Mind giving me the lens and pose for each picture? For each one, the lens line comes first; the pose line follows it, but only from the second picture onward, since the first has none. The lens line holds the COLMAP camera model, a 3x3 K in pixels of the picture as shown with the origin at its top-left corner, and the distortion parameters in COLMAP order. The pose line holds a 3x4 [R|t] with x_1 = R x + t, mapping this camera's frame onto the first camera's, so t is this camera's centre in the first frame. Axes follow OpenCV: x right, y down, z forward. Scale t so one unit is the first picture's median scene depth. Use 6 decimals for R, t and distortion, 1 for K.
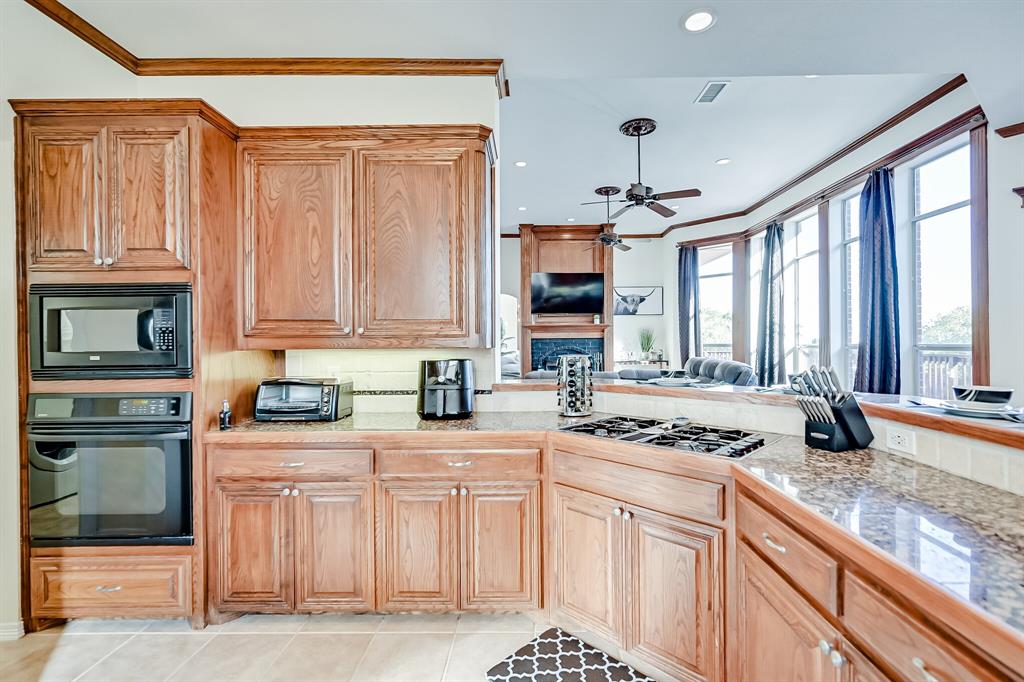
lens RADIAL K [[459.9, 0, 530.5], [0, 459.9, 344.1], [0, 0, 1]] dist [0.000988, 0.000310]
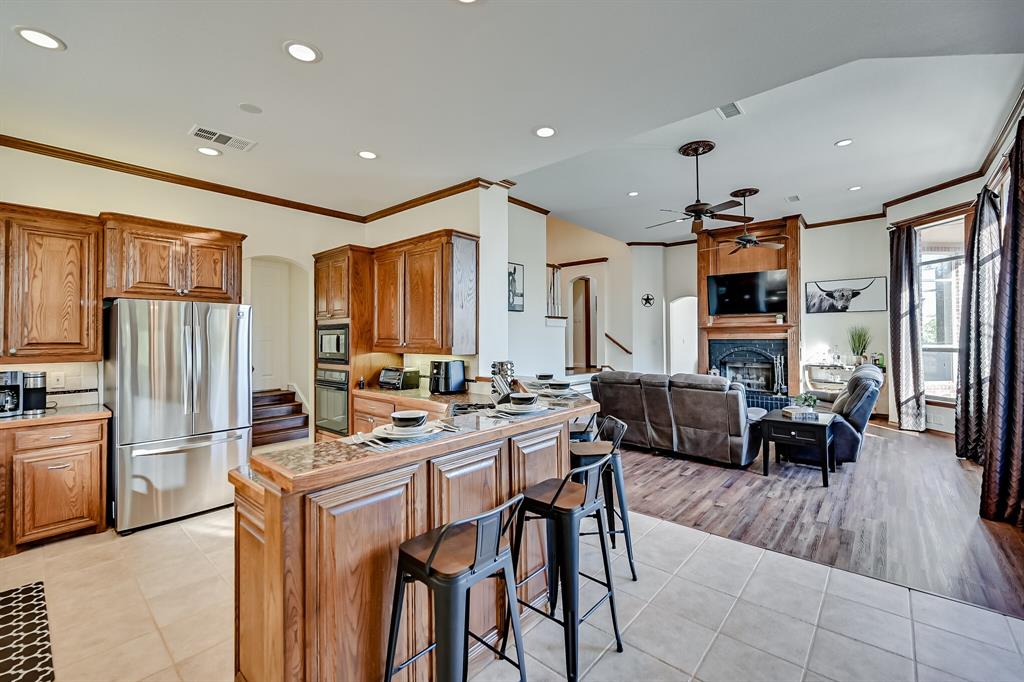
lens RADIAL K [[430.0, 0, 513.9], [0, 430.0, 333.2], [0, 0, 1]] dist [-0.003758, 0.000694]
pose [[0.754018, -0.005522, -0.656830, 1.113413], [-0.001995, 0.999941, -0.010697, -0.054904], [0.656850, 0.009376, 0.753963, -0.065348]]
